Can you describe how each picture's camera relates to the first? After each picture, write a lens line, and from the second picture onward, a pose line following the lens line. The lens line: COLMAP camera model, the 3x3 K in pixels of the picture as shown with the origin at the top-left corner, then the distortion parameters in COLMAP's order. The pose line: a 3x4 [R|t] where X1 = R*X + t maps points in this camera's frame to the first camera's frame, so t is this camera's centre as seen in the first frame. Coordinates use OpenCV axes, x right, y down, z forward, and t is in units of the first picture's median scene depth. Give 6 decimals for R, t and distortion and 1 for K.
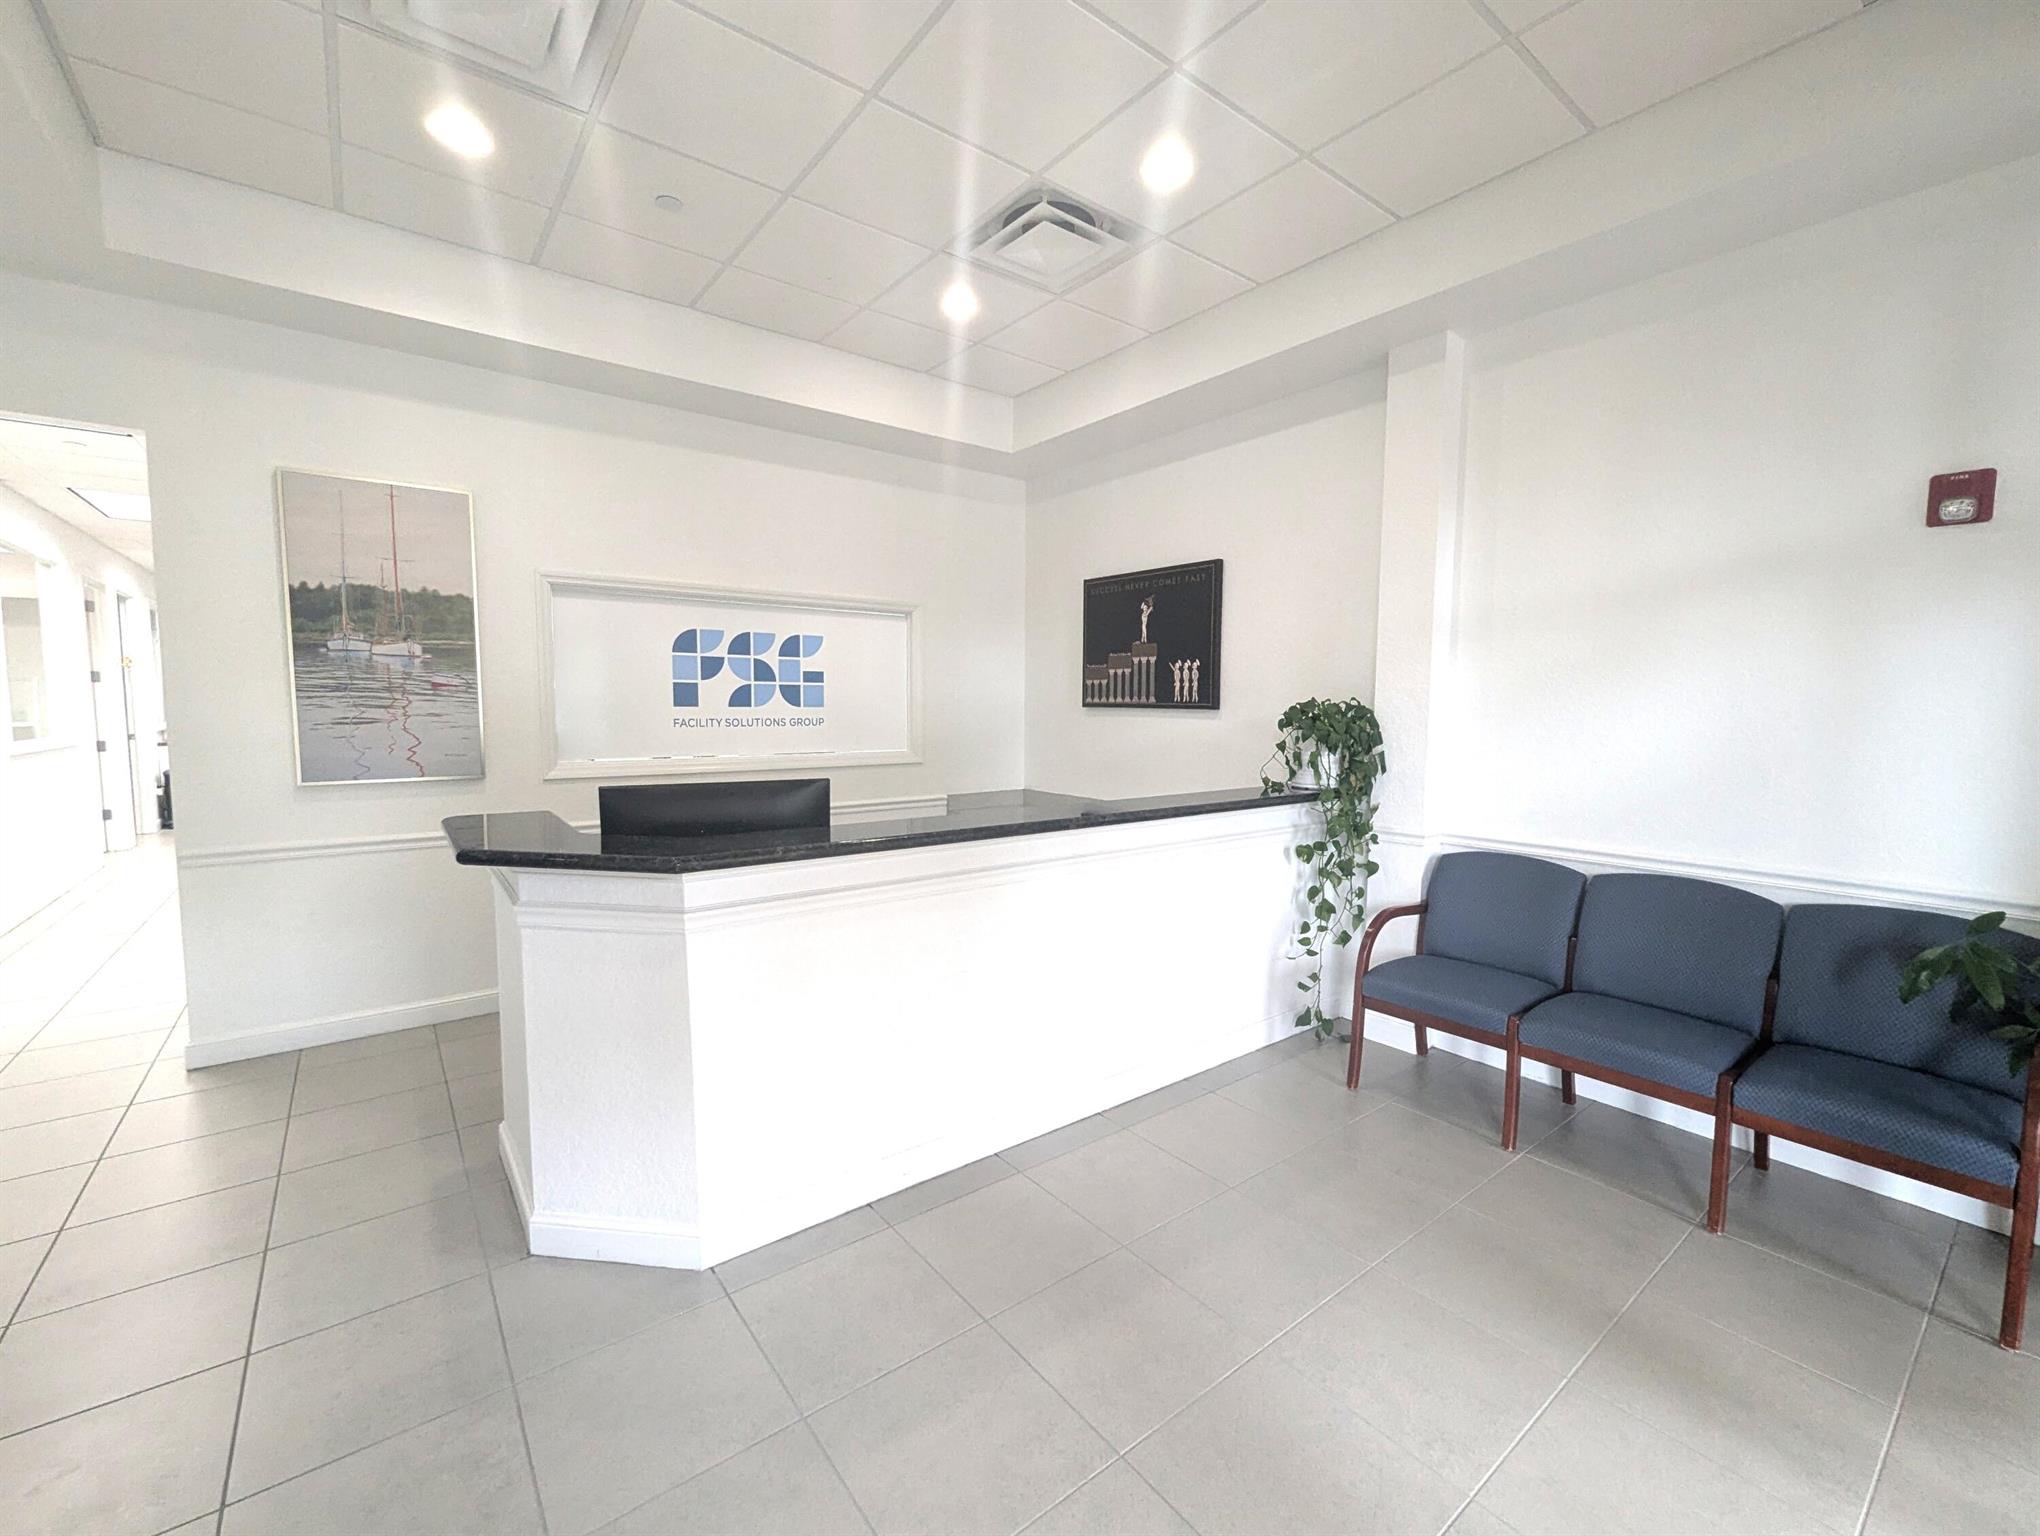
lens RADIAL K [[839.4, 0, 1020.0], [0, 839.4, 768.0], [0, 0, 1]] dist [0.000719, -0.000155]
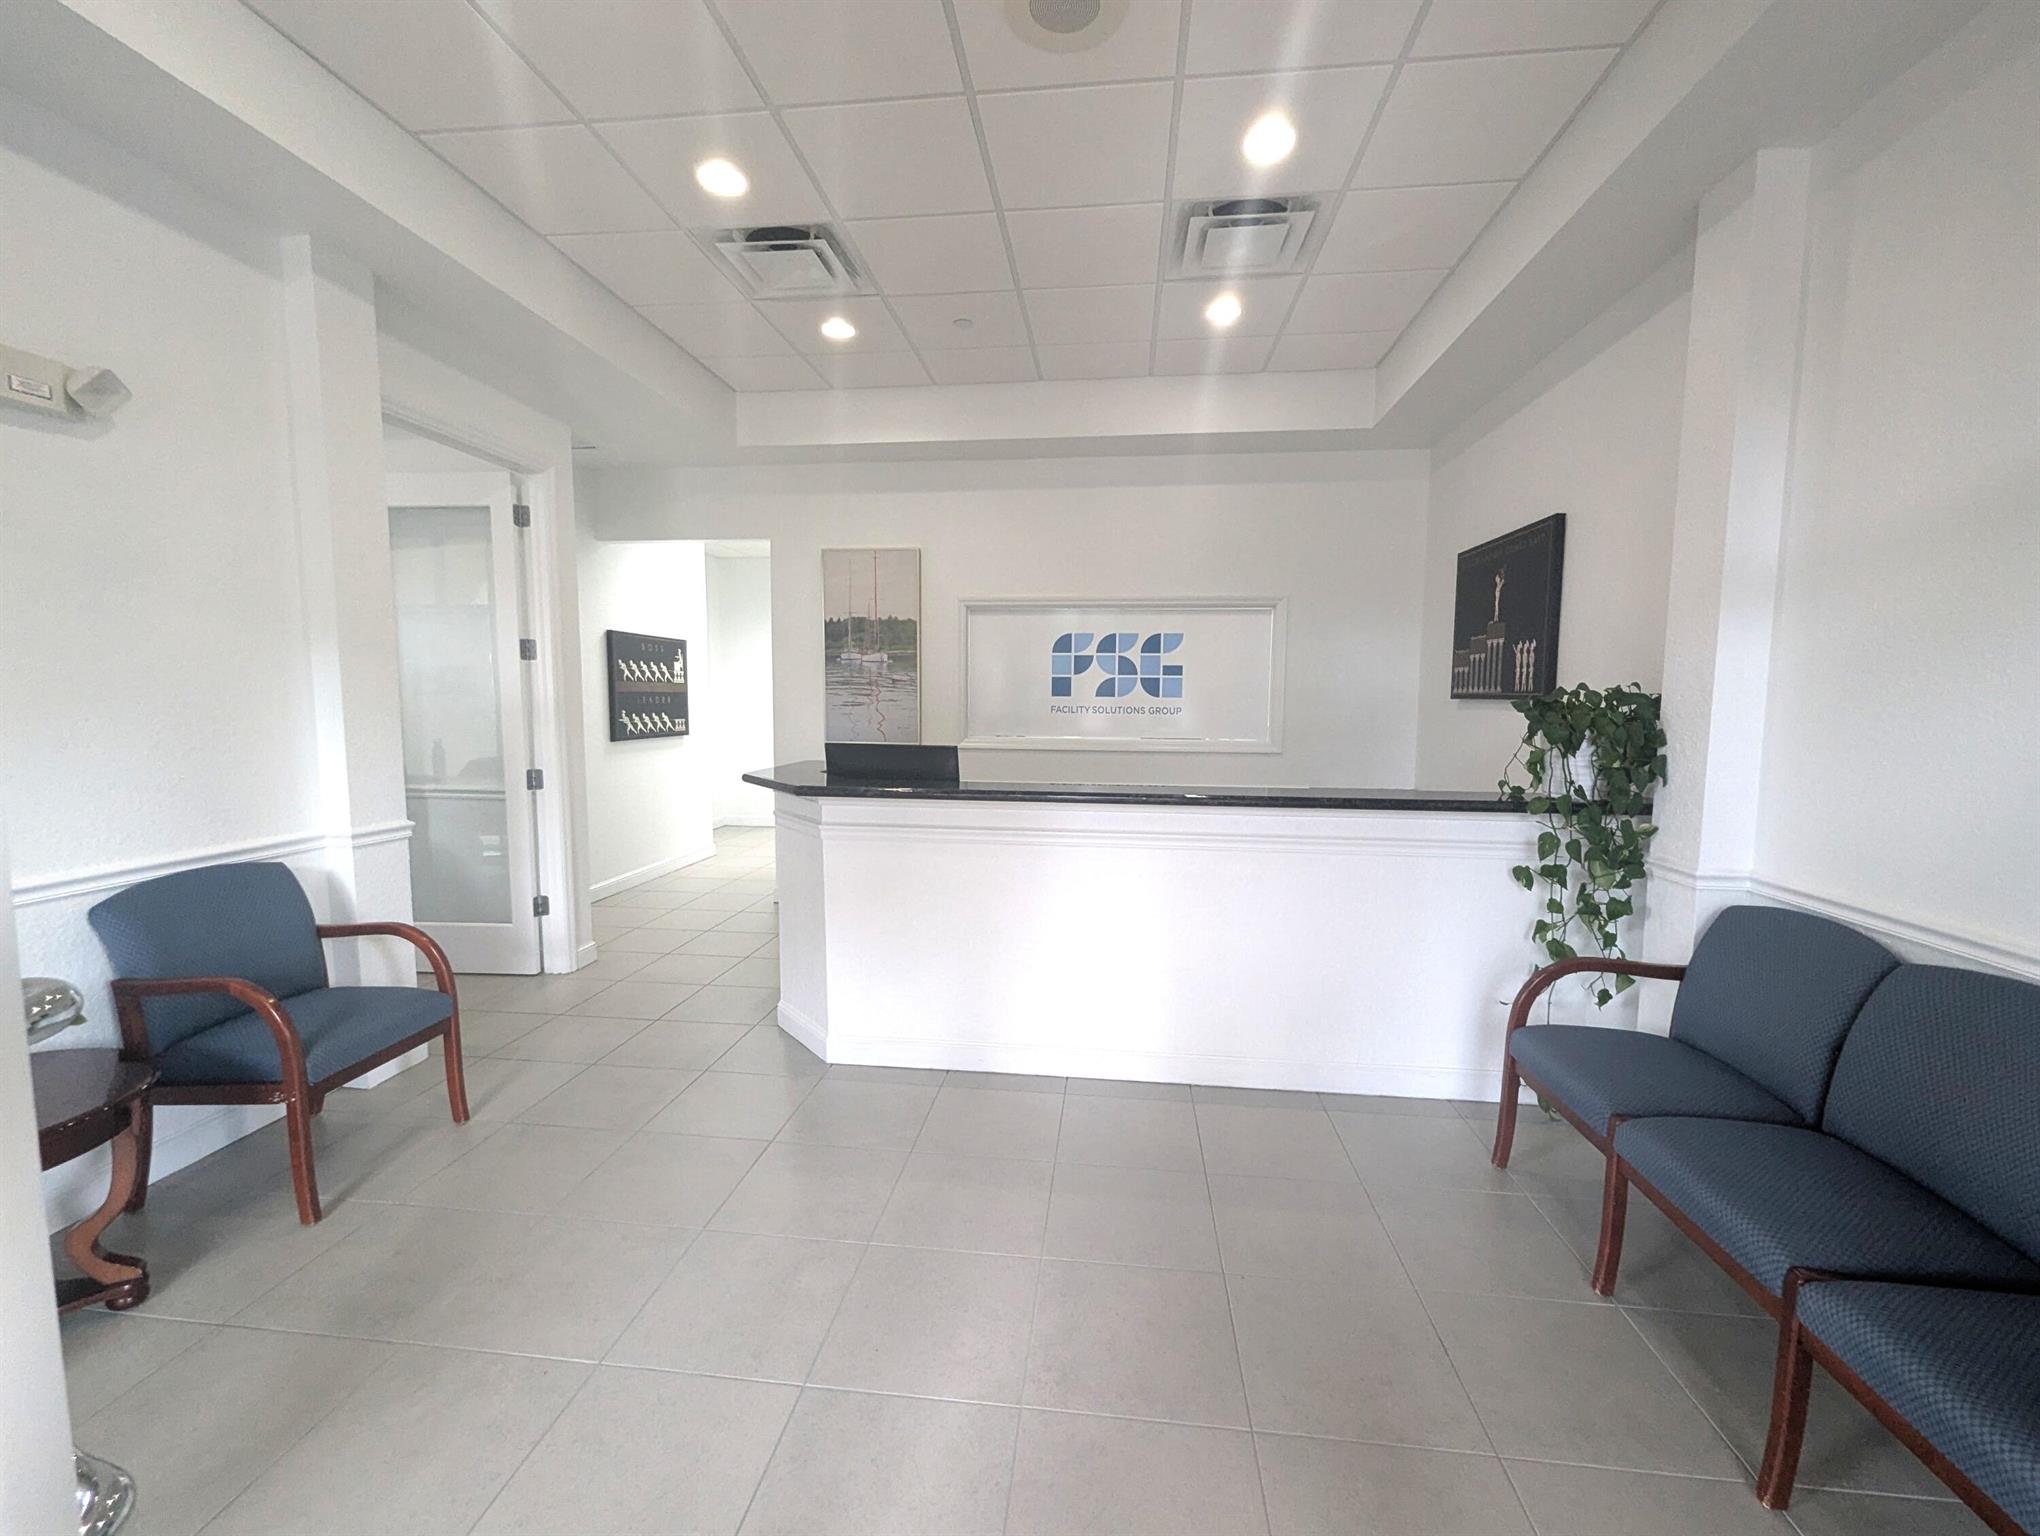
lens RADIAL K [[839.4, 0, 1020.0], [0, 839.4, 768.0], [0, 0, 1]] dist [0.000719, -0.000155]
pose [[0.721105, 0.060130, -0.690211, 0.480568], [-0.058498, 0.997953, 0.025824, 0.004634], [0.690352, 0.021754, 0.723147, 0.073047]]
